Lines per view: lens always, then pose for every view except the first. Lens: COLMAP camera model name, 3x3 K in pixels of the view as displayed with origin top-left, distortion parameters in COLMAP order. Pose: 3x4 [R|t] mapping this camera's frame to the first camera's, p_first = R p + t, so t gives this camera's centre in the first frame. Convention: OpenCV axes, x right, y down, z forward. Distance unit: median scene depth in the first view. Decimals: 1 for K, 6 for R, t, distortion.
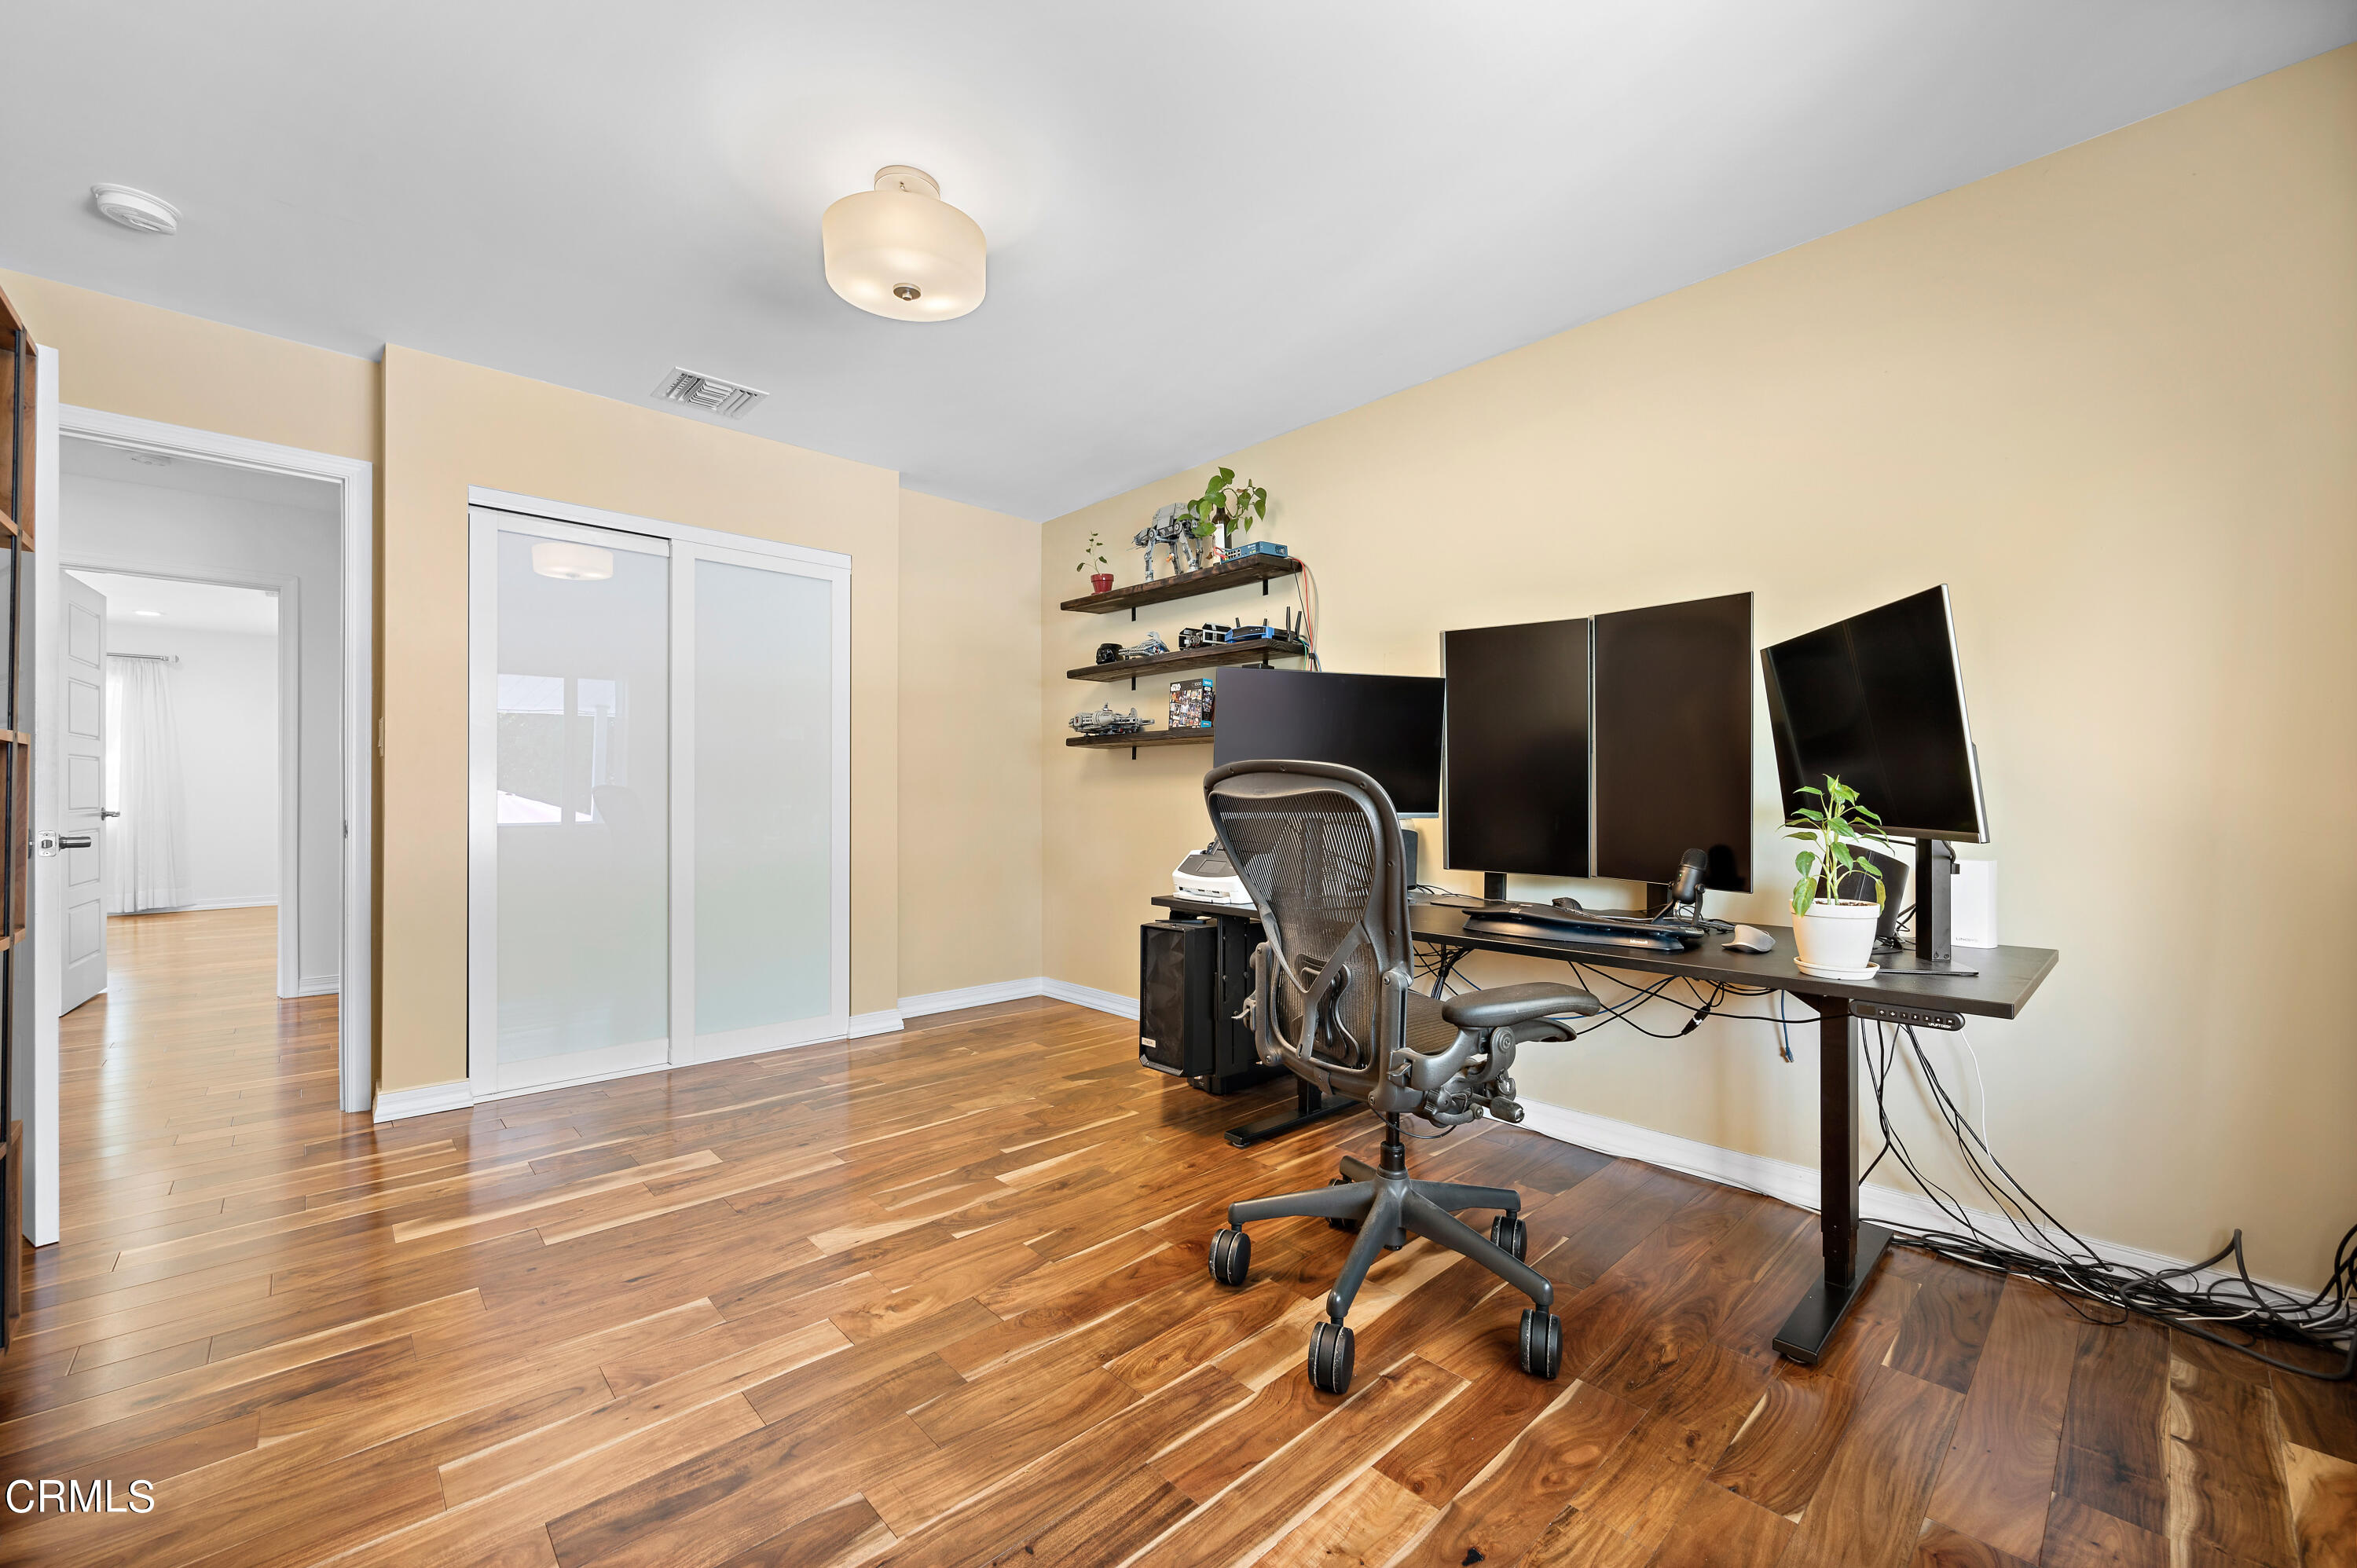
lens RADIAL K [[935.6, 0, 1183.0], [0, 935.6, 795.2], [0, 0, 1]] dist [-0.000040, 0.000269]
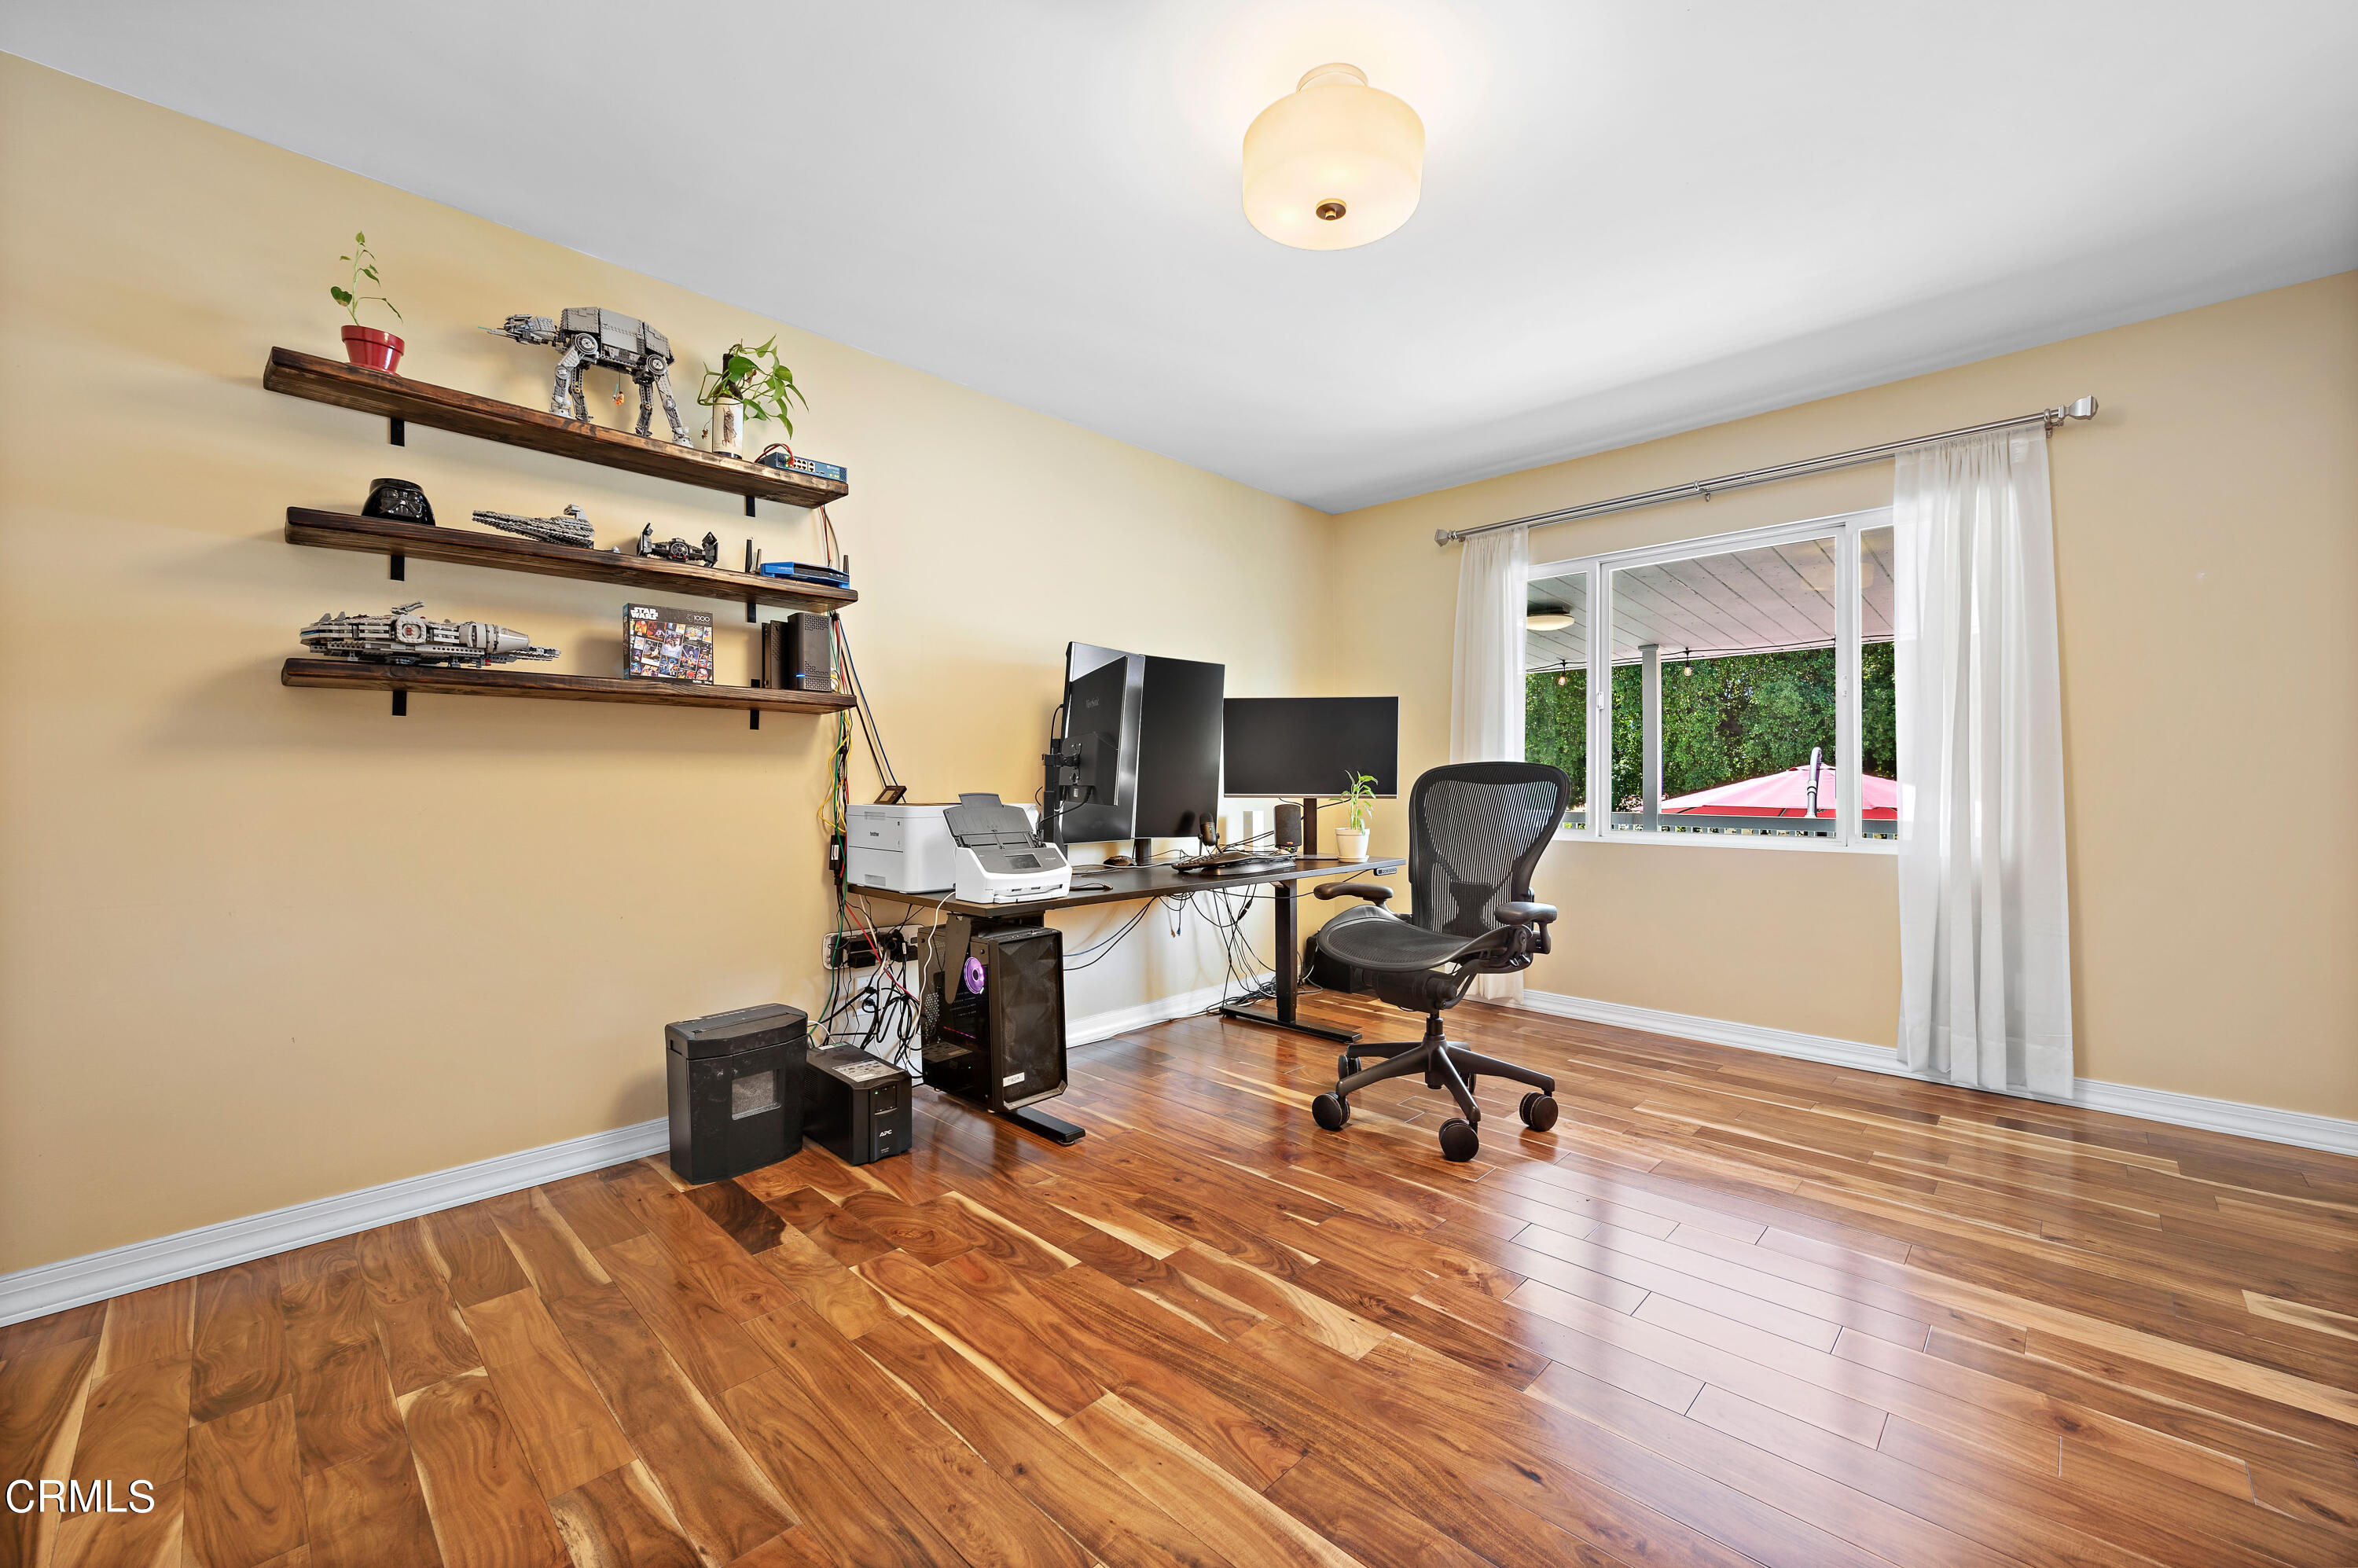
lens RADIAL K [[936.0, 0, 1183.2], [0, 936.0, 774.9], [0, 0, 1]] dist [-0.000040, 0.000269]
pose [[-0.049775, 0.000646, 0.998760, -0.803833], [0.002307, 0.999997, -0.000532, -0.005980], [-0.998758, 0.002278, -0.049776, 0.814957]]
